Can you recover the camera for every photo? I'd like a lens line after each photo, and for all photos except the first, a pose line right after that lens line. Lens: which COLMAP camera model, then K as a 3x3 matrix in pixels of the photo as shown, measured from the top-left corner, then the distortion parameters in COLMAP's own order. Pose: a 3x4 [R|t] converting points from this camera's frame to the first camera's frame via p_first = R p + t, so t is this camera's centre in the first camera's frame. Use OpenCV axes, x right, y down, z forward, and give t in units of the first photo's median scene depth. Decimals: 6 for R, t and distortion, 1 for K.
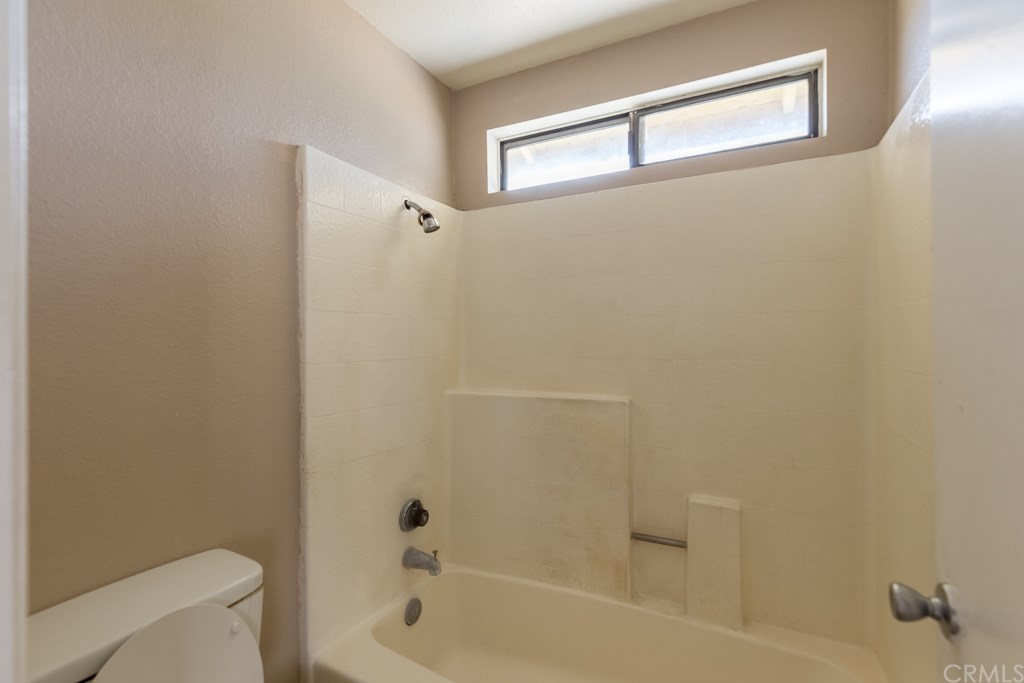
lens RADIAL K [[478.1, 0, 512.0], [0, 478.1, 341.5], [0, 0, 1]] dist [0.002111, -0.000075]
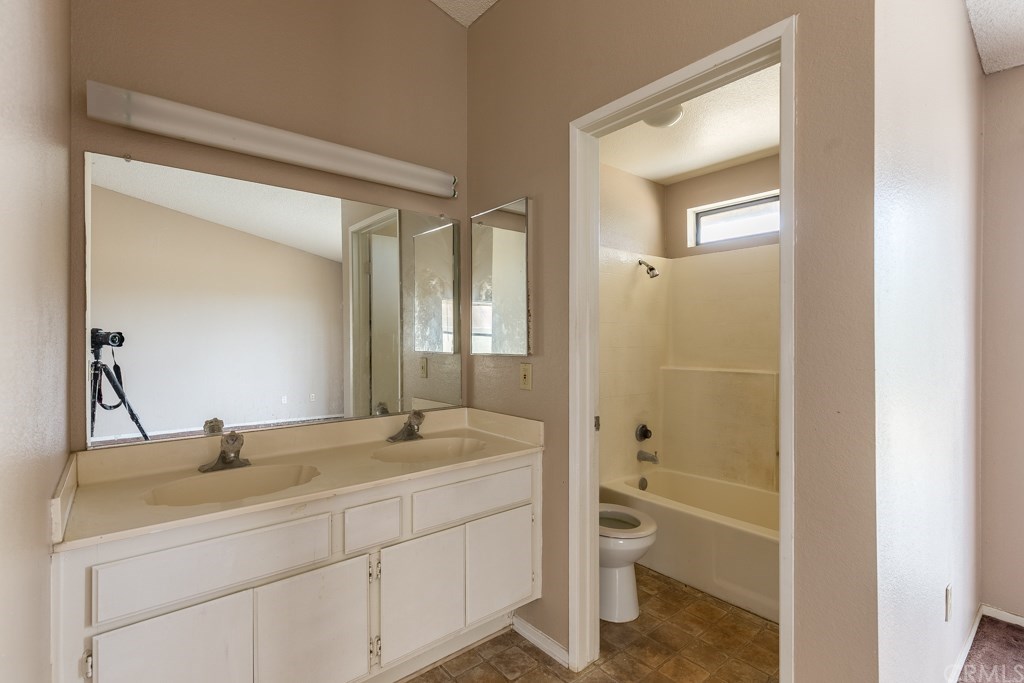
lens RADIAL K [[478.1, 0, 512.0], [0, 478.1, 341.5], [0, 0, 1]] dist [0.002111, -0.000075]
pose [[0.919661, 0.005247, -0.392679, 0.047934], [-0.002885, 0.999974, 0.006605, 0.003722], [0.392703, -0.004941, 0.919652, -0.853812]]
